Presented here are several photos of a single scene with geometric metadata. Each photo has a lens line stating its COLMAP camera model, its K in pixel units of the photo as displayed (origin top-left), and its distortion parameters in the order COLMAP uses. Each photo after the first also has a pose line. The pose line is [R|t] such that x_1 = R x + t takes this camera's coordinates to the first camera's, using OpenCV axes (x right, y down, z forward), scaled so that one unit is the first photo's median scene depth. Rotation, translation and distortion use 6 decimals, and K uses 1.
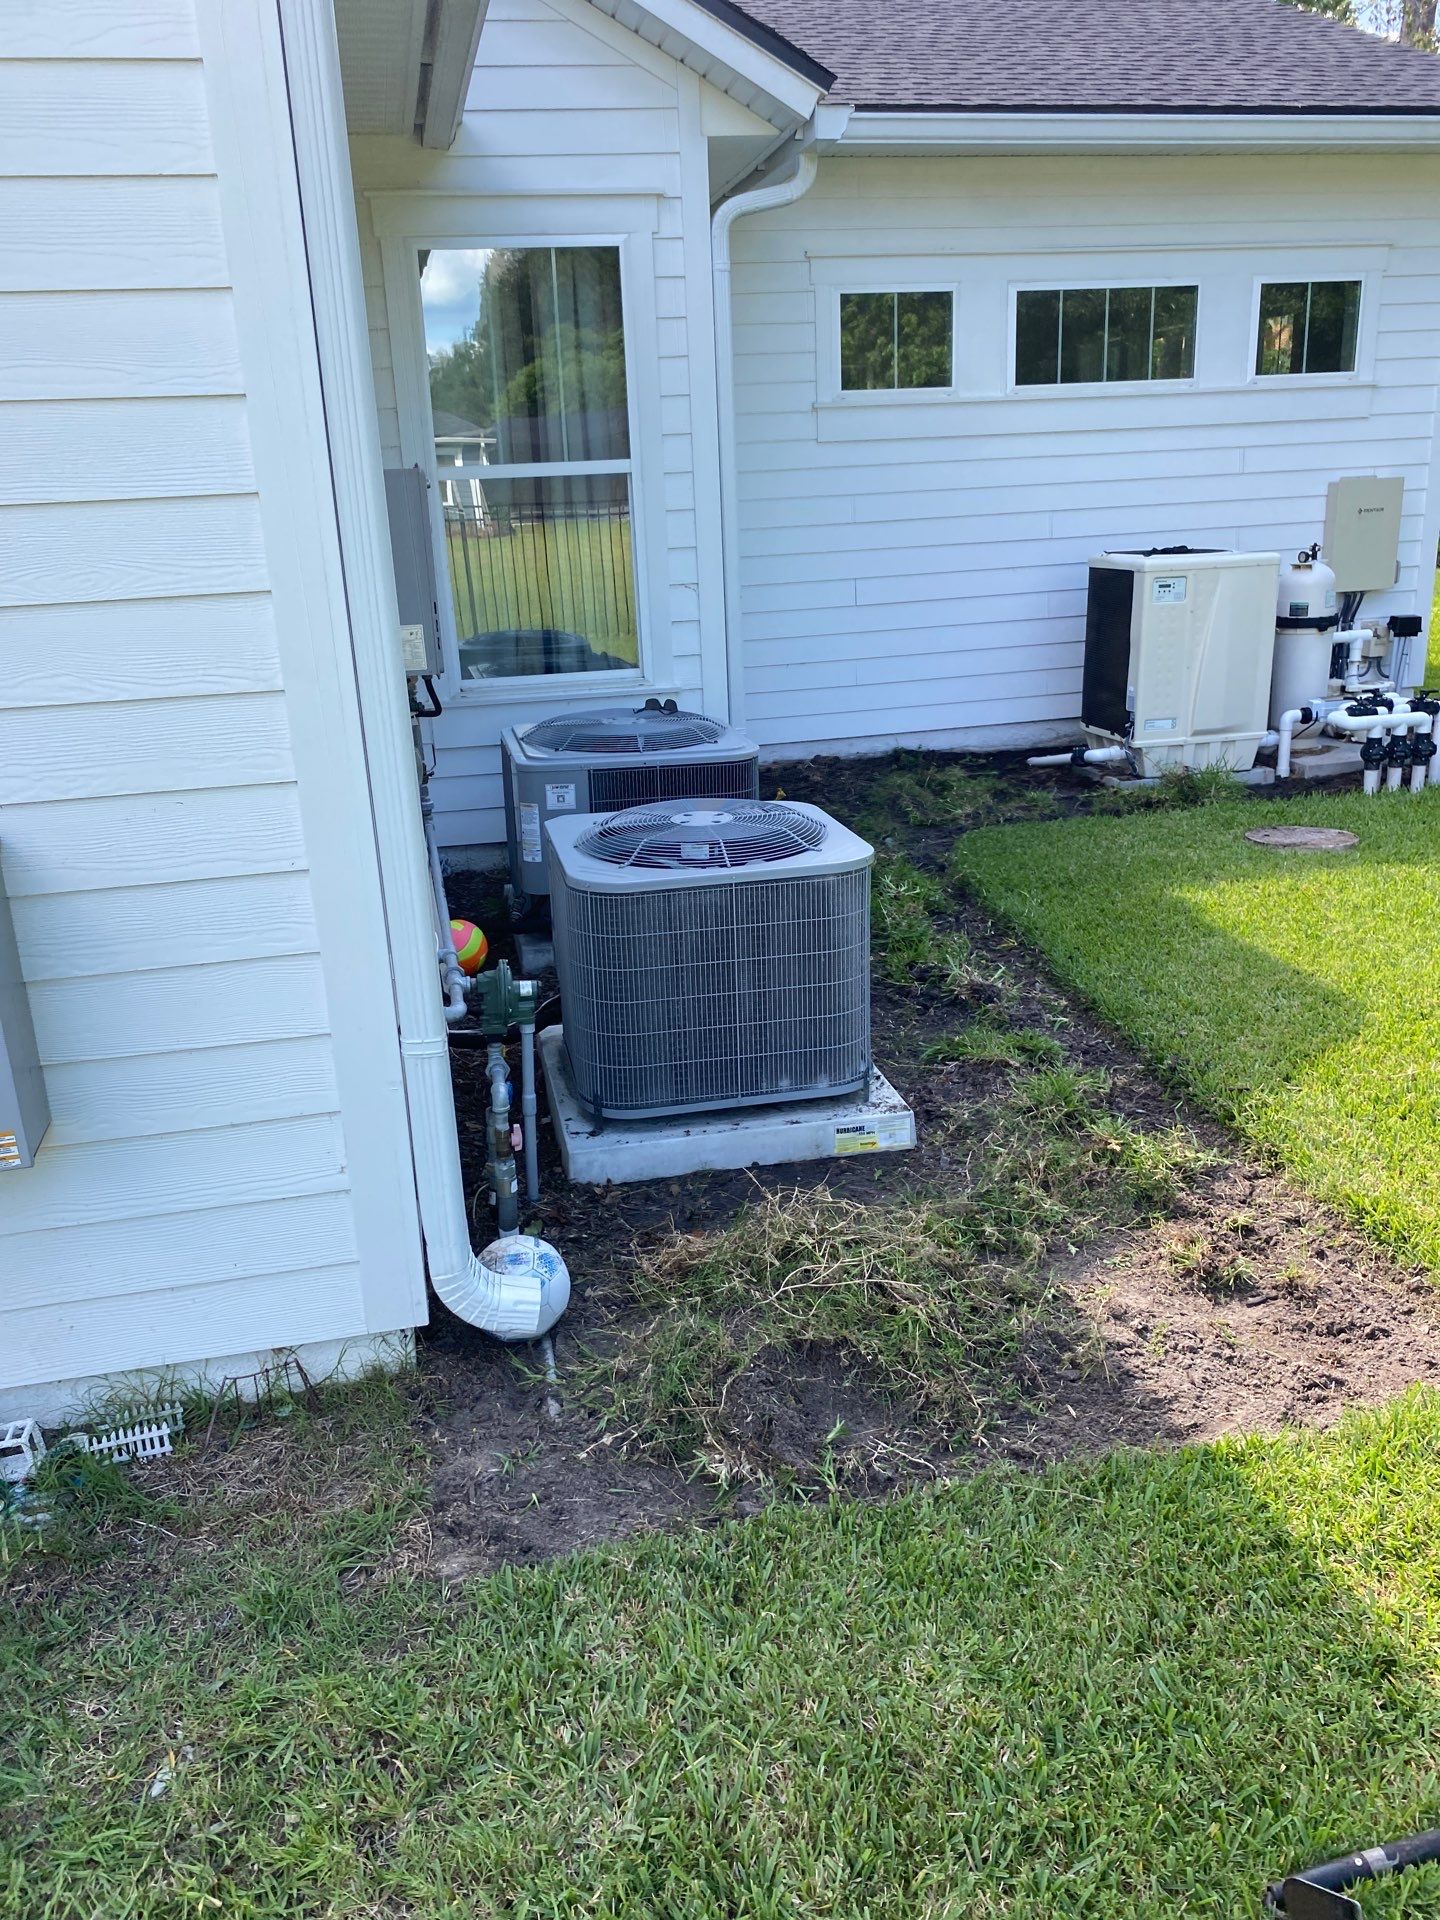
lens RADIAL K [[1545.5, 0, 660.0], [0, 1545.5, 994.0], [0, 0, 1]] dist [-0.000603, -0.023900]
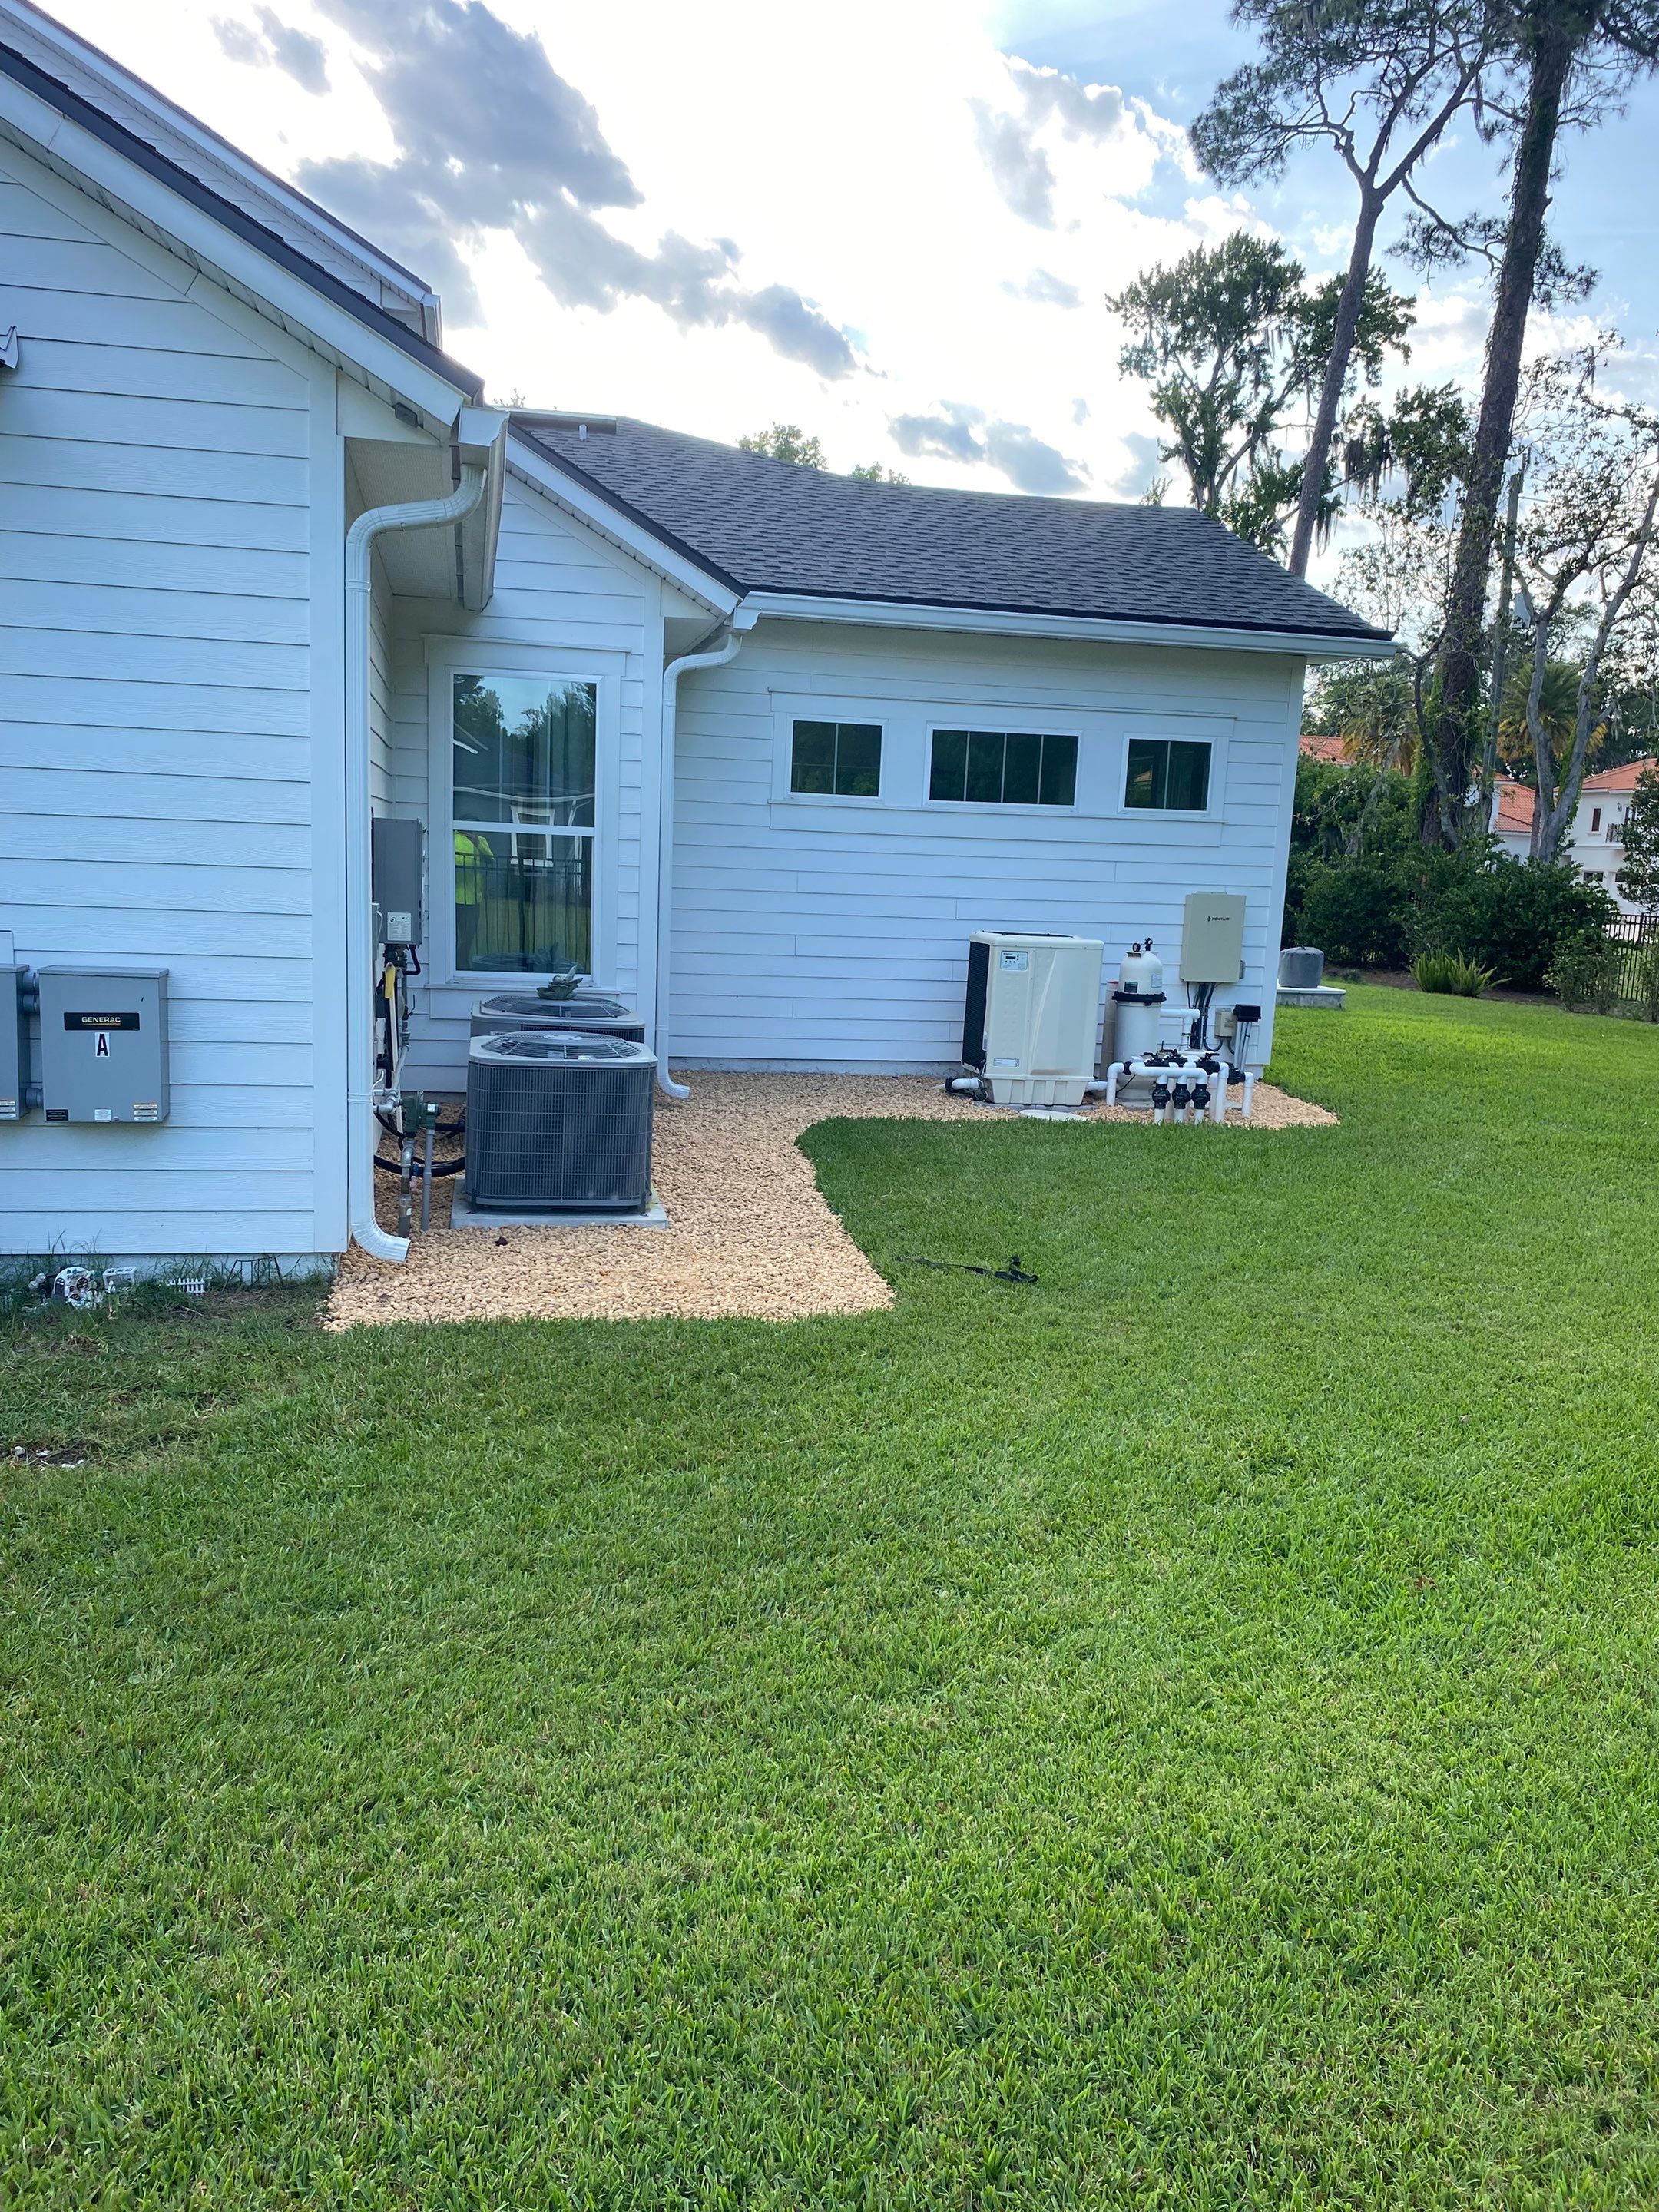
lens RADIAL K [[1780.5, 0, 774.8], [0, 1780.5, 1142.4], [0, 0, 1]] dist [-0.000603, -0.023900]
pose [[0.996051, 0.088646, 0.004970, 0.140360], [-0.086735, 0.983481, -0.158875, 0.151809], [-0.018971, 0.157817, 0.987286, -0.474655]]
